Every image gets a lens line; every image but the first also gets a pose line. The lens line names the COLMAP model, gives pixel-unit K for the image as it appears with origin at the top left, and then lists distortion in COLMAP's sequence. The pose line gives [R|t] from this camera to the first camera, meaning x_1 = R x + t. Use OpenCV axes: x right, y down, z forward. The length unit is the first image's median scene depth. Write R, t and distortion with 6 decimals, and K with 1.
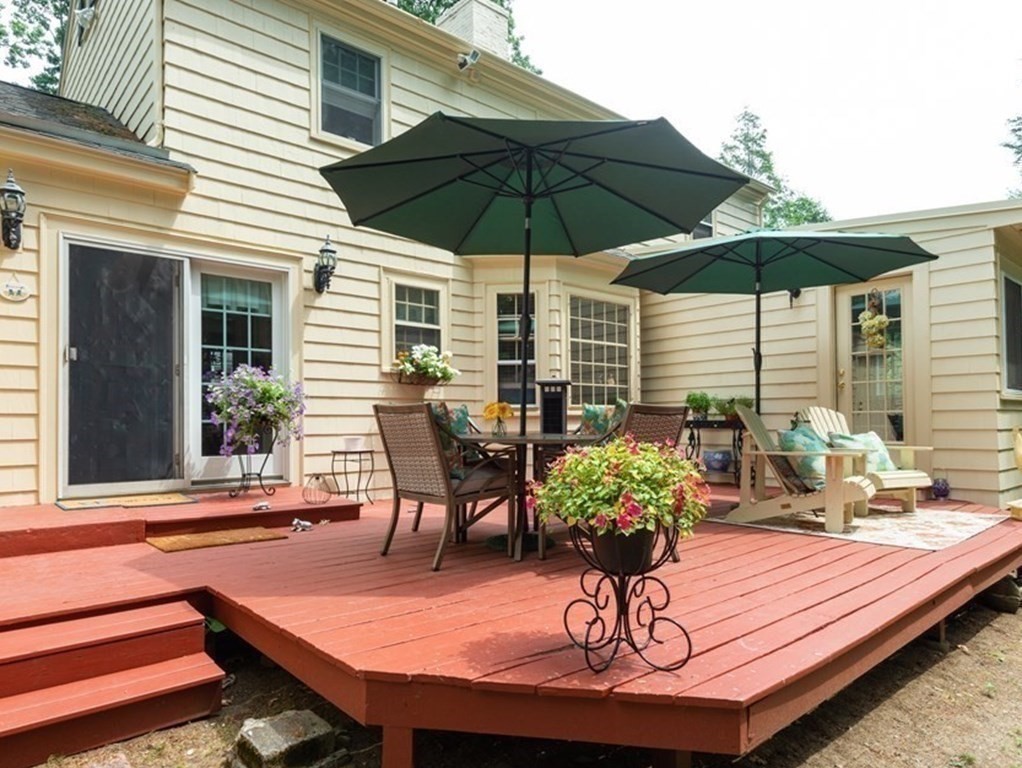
lens RADIAL K [[648.3, 0, 502.7], [0, 648.3, 418.5], [0, 0, 1]] dist [-0.002059, -0.000678]
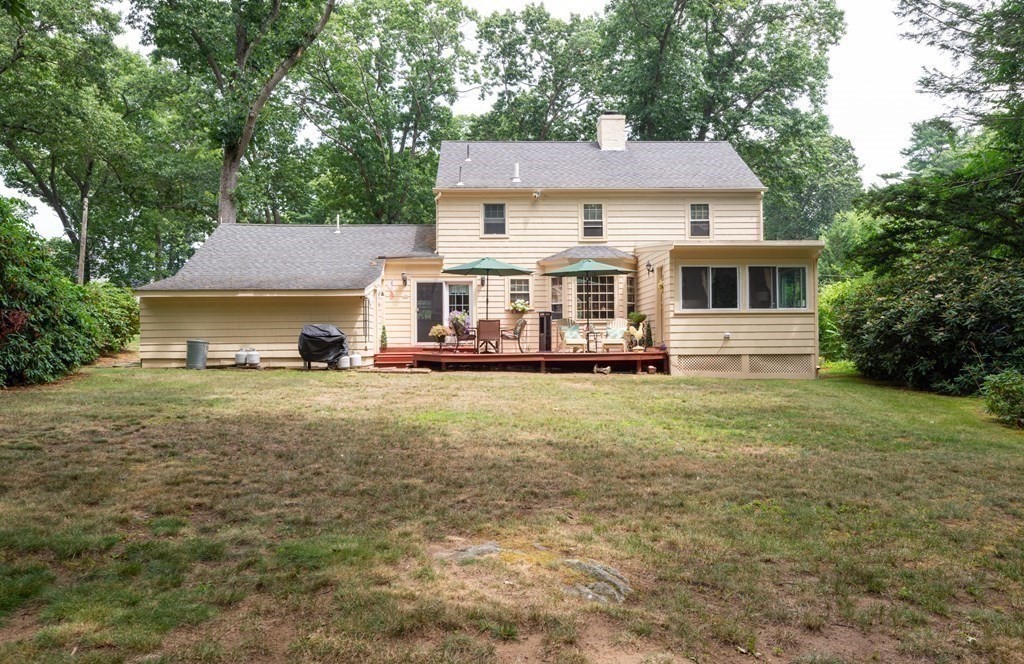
lens RADIAL K [[783.7, 0, 511.7], [0, 783.7, 332.8], [0, 0, 1]] dist [0.000018, -0.000009]
pose [[0.772878, -0.007333, -0.634513, 2.311376], [0.007057, 0.999971, -0.002961, 0.050174], [0.634516, -0.002189, 0.772907, -1.923404]]
